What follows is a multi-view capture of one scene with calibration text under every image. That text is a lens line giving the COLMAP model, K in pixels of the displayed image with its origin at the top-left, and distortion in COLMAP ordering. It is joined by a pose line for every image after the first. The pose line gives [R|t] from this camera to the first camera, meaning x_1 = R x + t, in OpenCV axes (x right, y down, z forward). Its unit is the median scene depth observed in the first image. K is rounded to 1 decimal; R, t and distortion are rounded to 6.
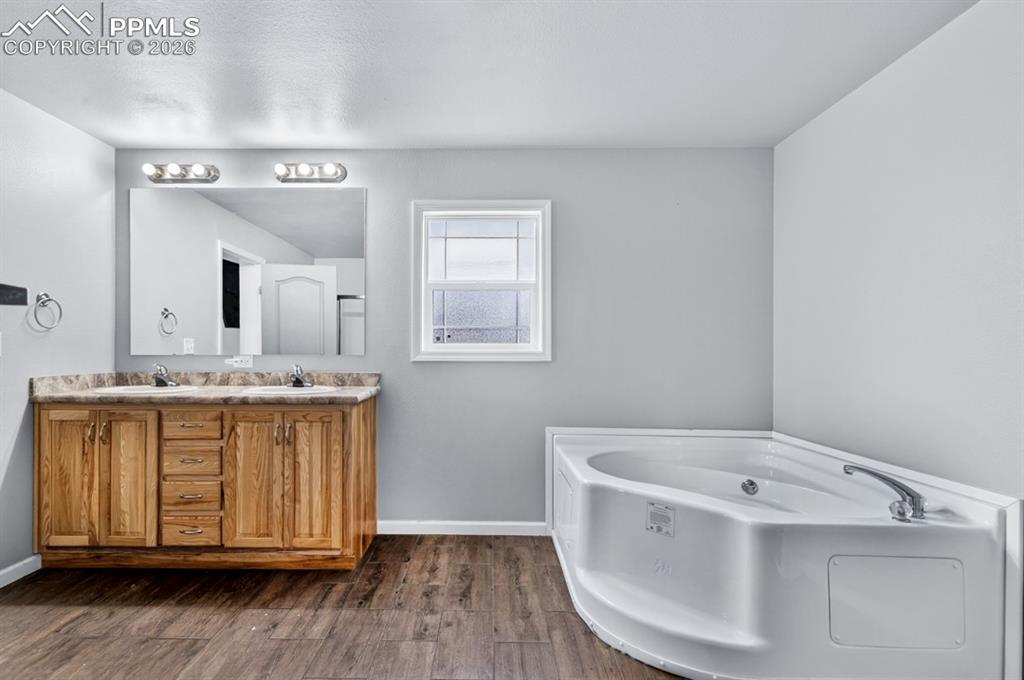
lens RADIAL K [[484.5, 0, 482.3], [0, 484.5, 345.4], [0, 0, 1]] dist [0.002340, 0.000128]
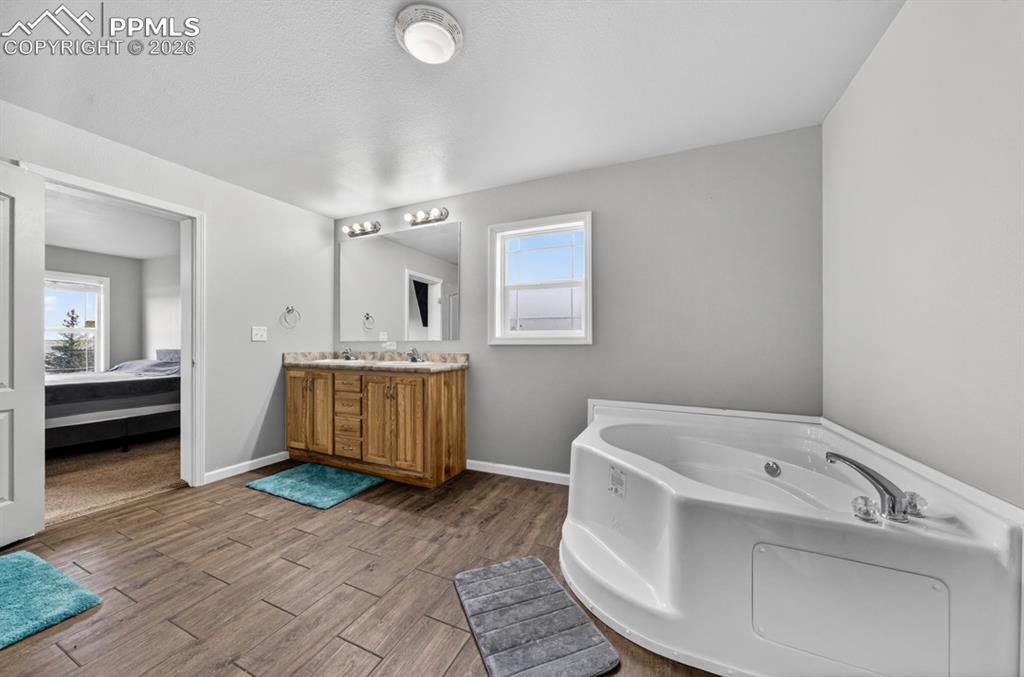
lens RADIAL K [[361.2, 0, 505.2], [0, 361.2, 340.9], [0, 0, 1]] dist [-0.026010, 0.006777]
pose [[0.914365, -0.004898, -0.404862, 0.367690], [0.004562, 0.999988, -0.001794, 0.028350], [0.404866, -0.000207, 0.914376, 0.115354]]
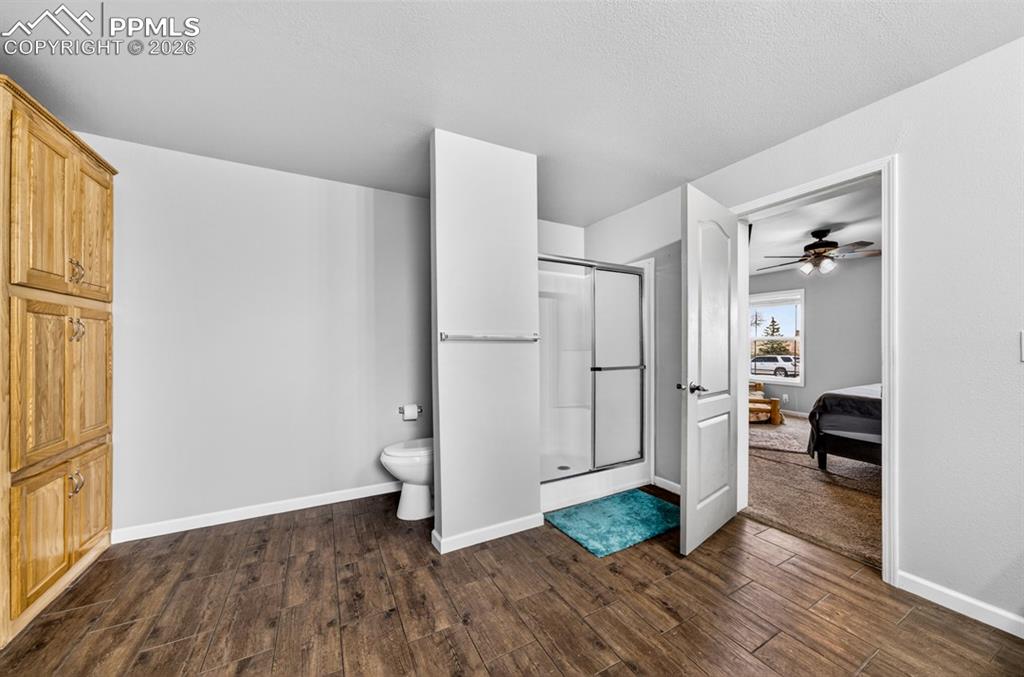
lens RADIAL K [[361.2, 0, 505.2], [0, 361.2, 340.9], [0, 0, 1]] dist [-0.026010, 0.006777]
pose [[-0.874101, -0.005442, -0.485714, 0.063718], [-0.001613, 0.999964, -0.008301, -0.001844], [0.485742, -0.006472, -0.874078, 0.969065]]
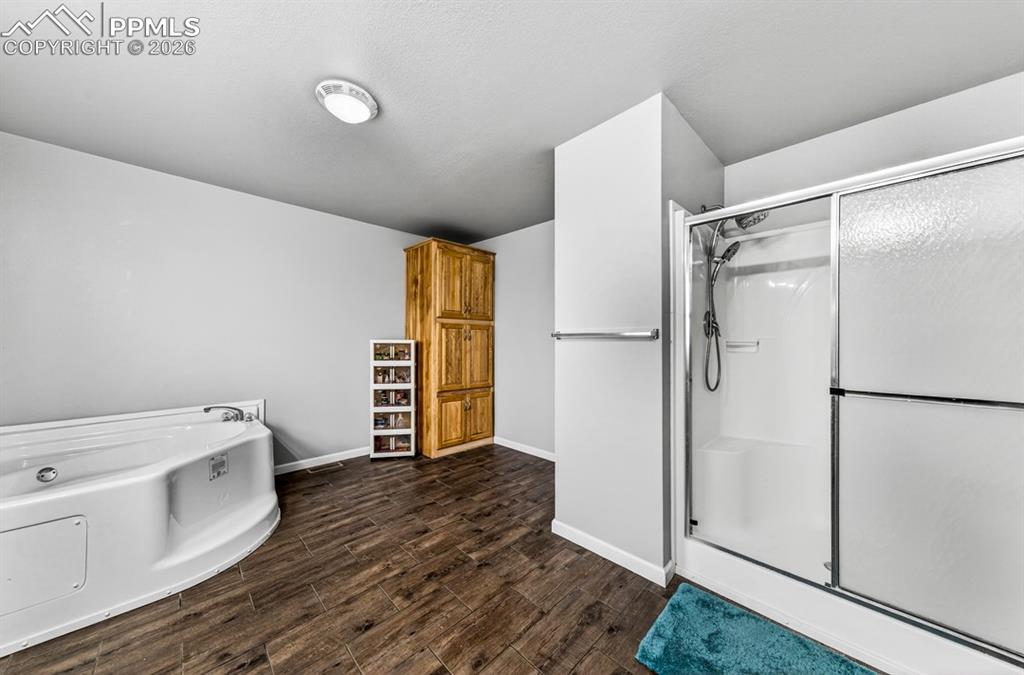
lens RADIAL K [[343.7, 0, 508.9], [0, 343.7, 341.0], [0, 0, 1]] dist [0.000366, 0.000188]
pose [[-0.709796, -0.002375, 0.704403, -0.711560], [-0.005342, 0.999984, -0.002011, 0.000441], [-0.704387, -0.005191, -0.709797, 0.878076]]
